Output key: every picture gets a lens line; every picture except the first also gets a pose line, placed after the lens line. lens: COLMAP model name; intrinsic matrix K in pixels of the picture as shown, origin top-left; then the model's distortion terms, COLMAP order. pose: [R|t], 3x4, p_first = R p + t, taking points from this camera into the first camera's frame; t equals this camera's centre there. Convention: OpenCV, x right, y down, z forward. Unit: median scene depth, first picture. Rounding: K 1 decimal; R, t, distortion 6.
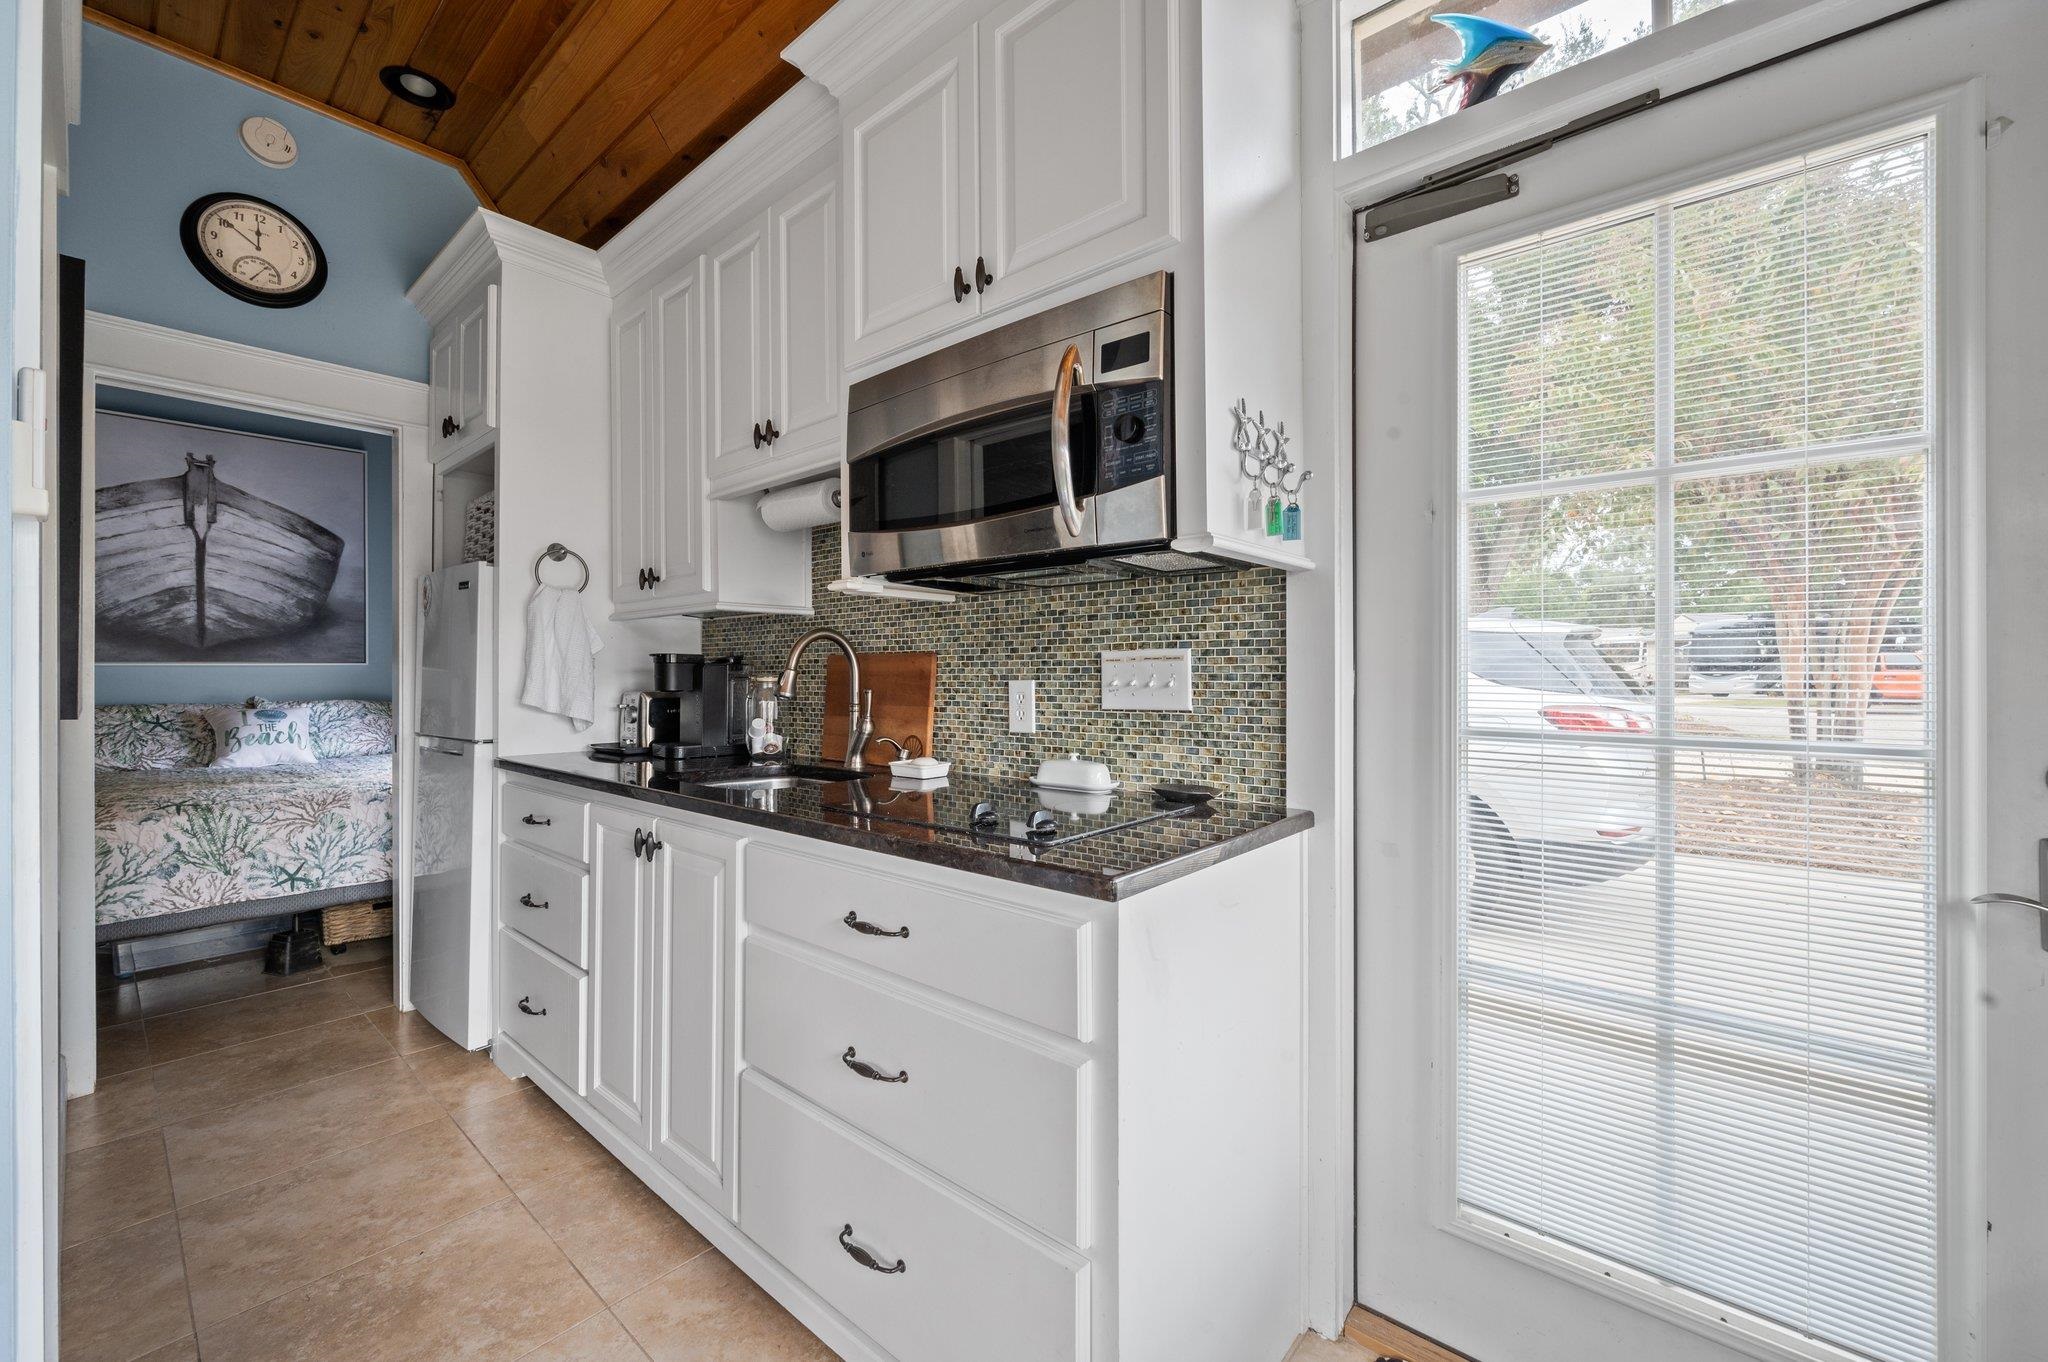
lens RADIAL K [[806.1, 0, 1020.1], [0, 806.1, 670.4], [0, 0, 1]] dist [-0.003722, 0.000420]
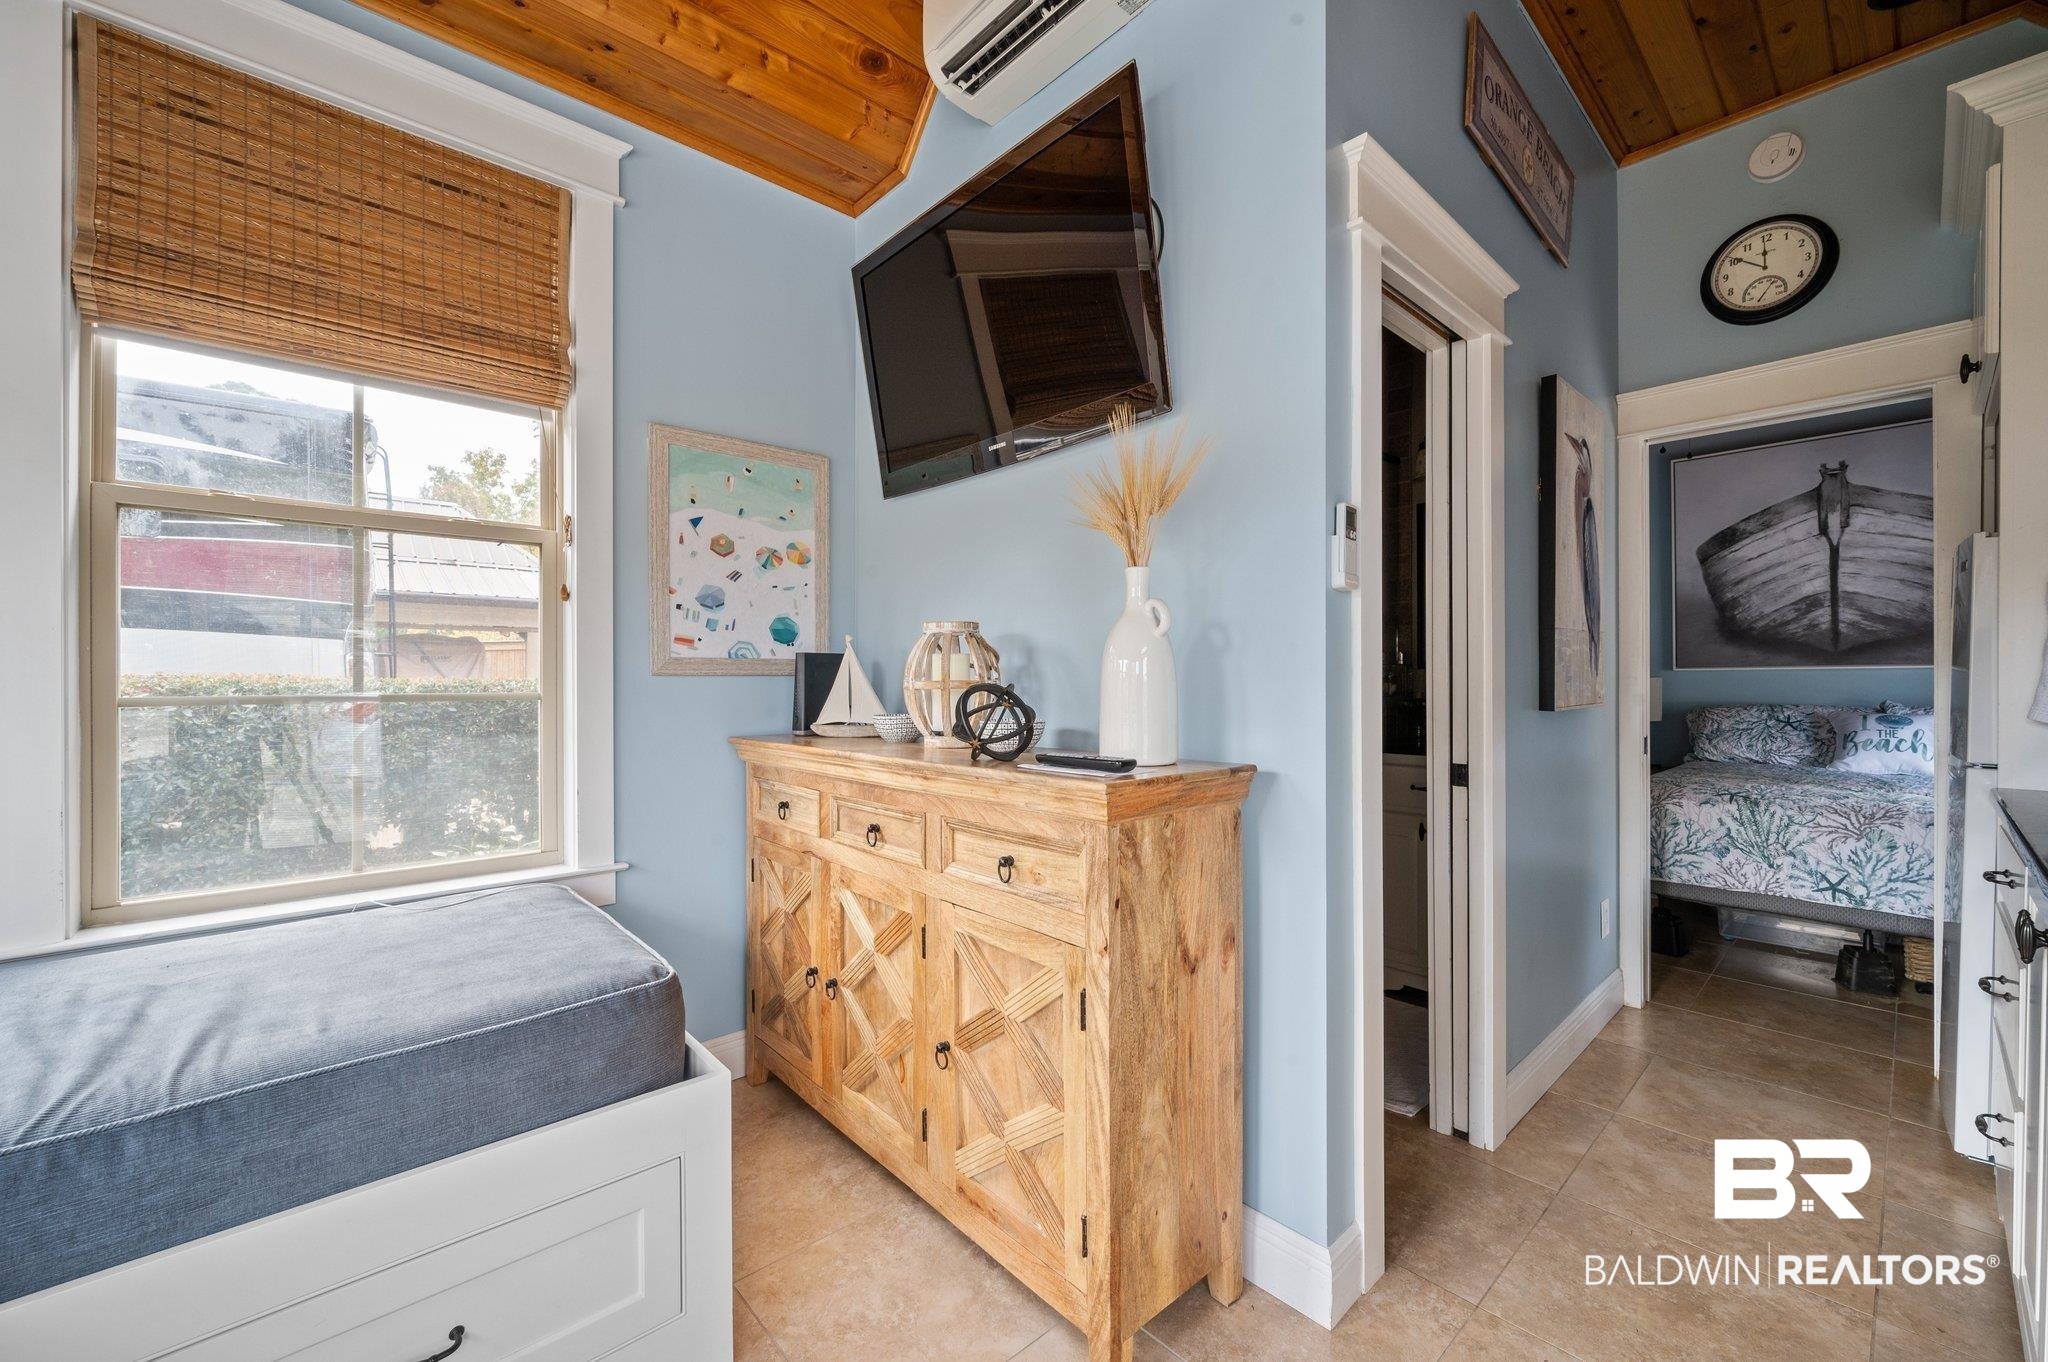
lens RADIAL K [[806.1, 0, 1038.9], [0, 806.1, 681.8], [0, 0, 1]] dist [-0.003722, 0.000420]
pose [[-0.117729, 0.005697, -0.993029, 0.163808], [0.006385, 0.999967, 0.004980, -0.001532], [0.993025, -0.005754, -0.117761, 0.157538]]
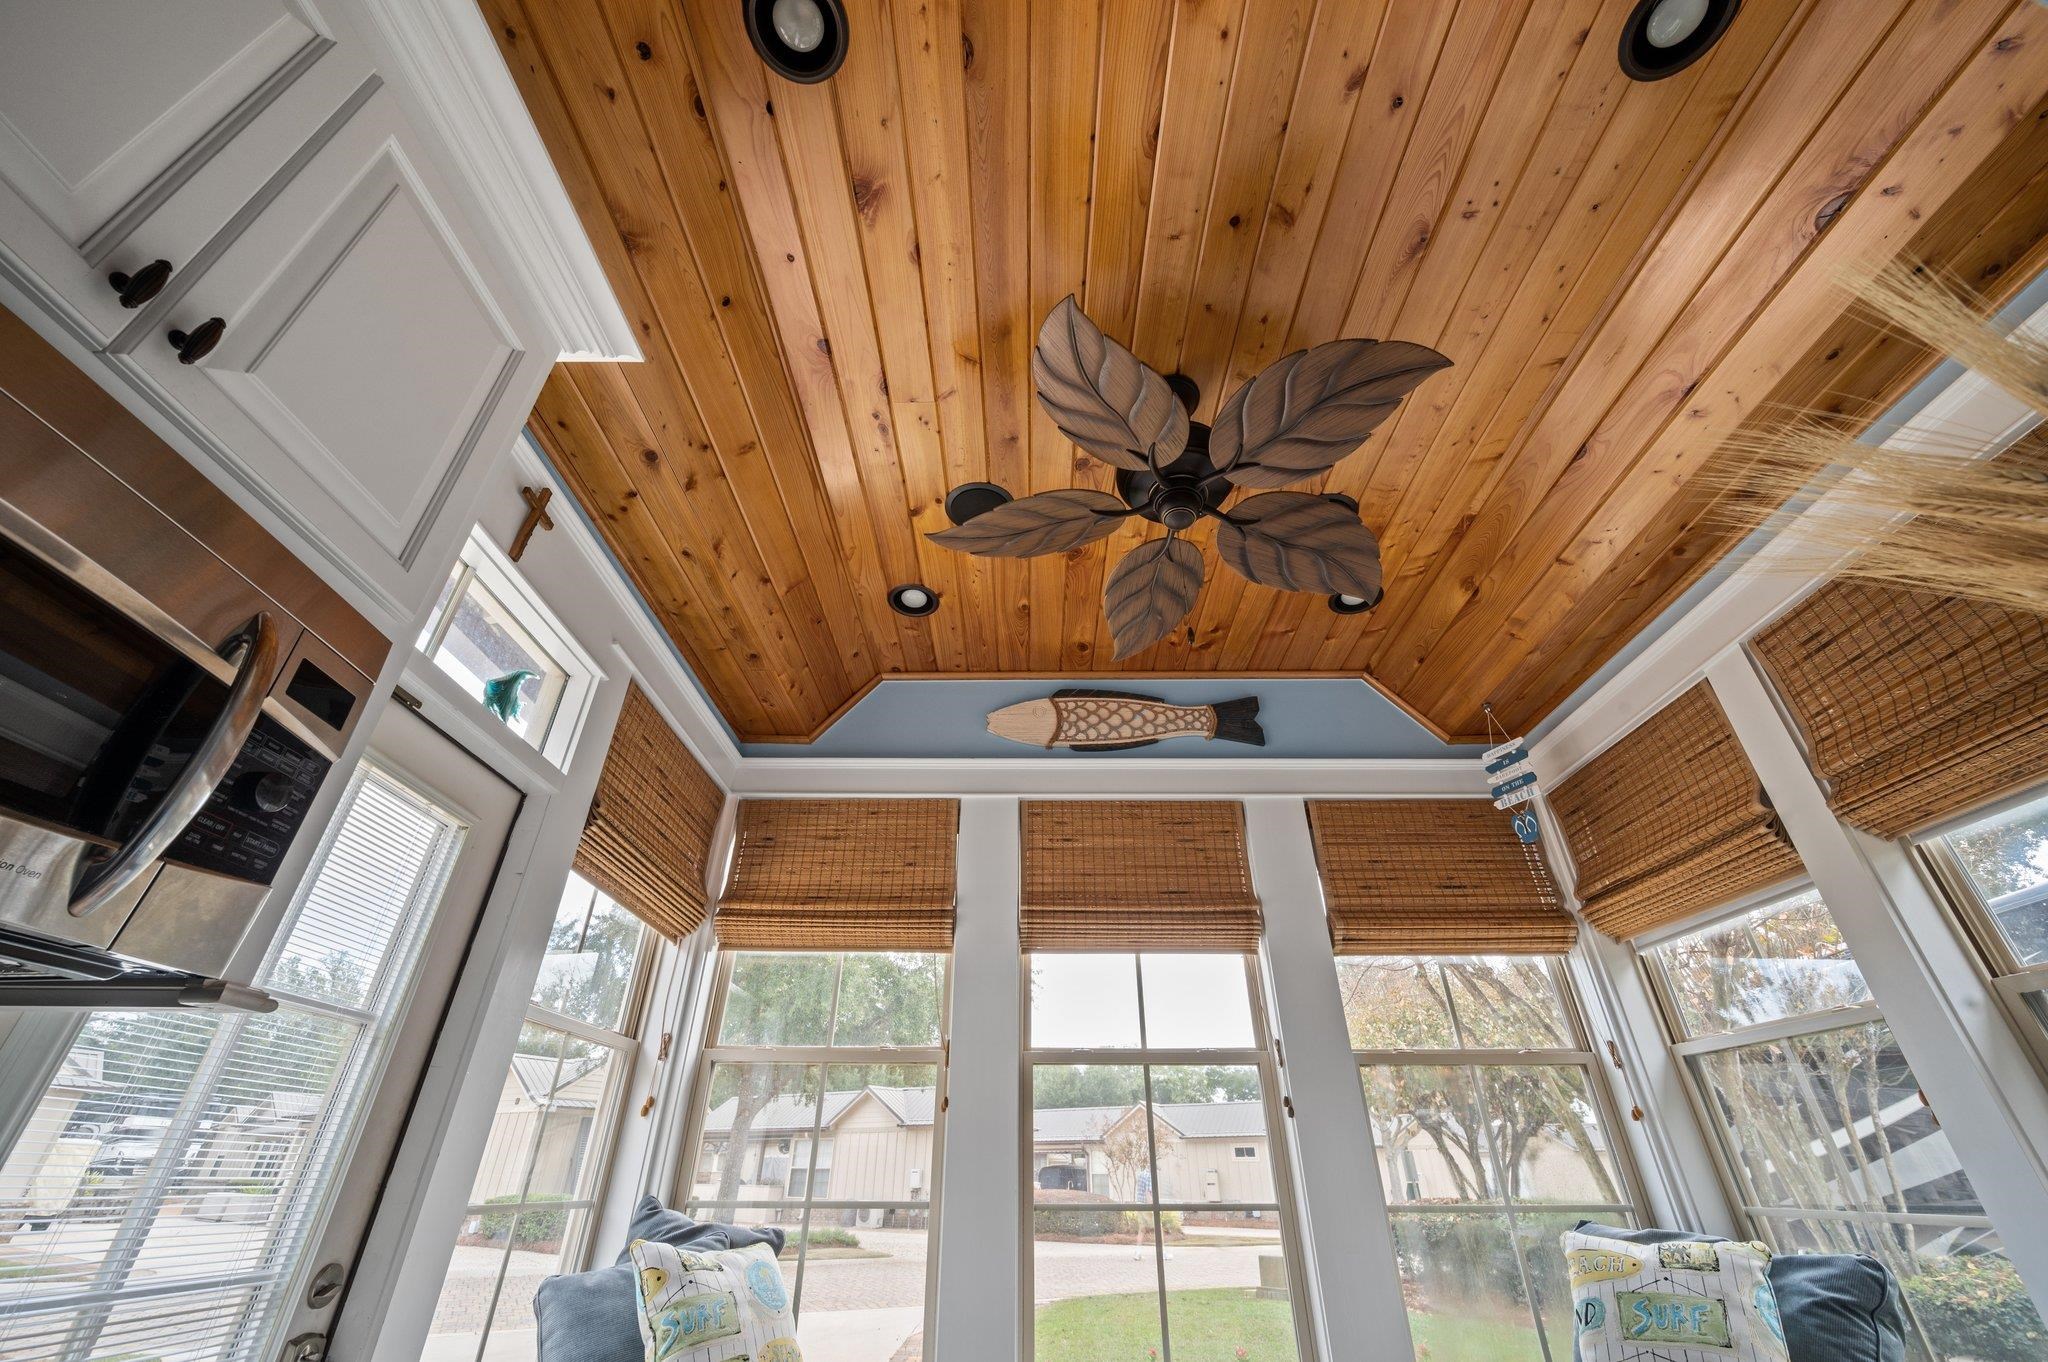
lens RADIAL K [[806.1, 0, 1023.6], [0, 806.1, 679.9], [0, 0, 1]] dist [-0.003722, 0.000420]
pose [[-0.639789, 0.405776, 0.652699, -0.299598], [-0.003390, 0.847761, -0.530367, -0.012120], [-0.768544, -0.341535, -0.541012, 0.369457]]
